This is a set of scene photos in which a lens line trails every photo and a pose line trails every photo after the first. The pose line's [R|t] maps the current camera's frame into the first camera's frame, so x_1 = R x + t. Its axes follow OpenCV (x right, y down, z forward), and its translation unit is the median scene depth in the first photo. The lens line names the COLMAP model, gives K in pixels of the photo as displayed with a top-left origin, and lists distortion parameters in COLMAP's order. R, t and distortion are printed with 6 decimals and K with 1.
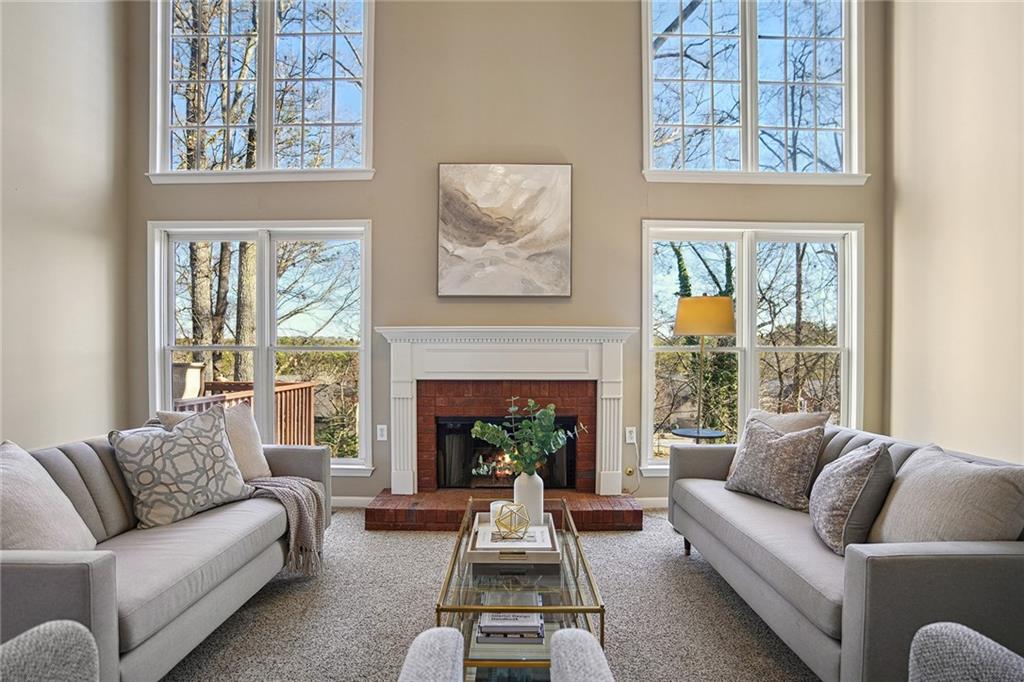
lens RADIAL K [[511.8, 0, 512.0], [0, 511.8, 341.0], [0, 0, 1]] dist [-0.048202, 0.001292]
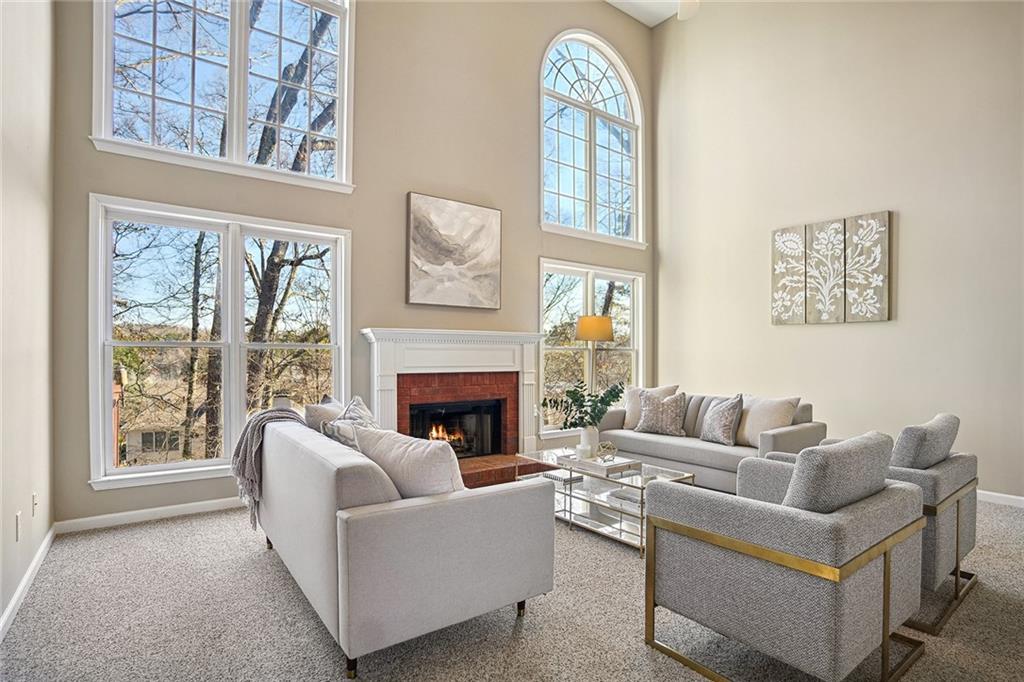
lens RADIAL K [[511.8, 0, 512.0], [0, 511.8, 341.0], [0, 0, 1]] dist [-0.048202, 0.001292]
pose [[0.807042, 0.015996, 0.590278, -0.649649], [-0.016707, 0.999851, -0.004252, 0.000939], [-0.590258, -0.006430, 0.807189, -0.102659]]
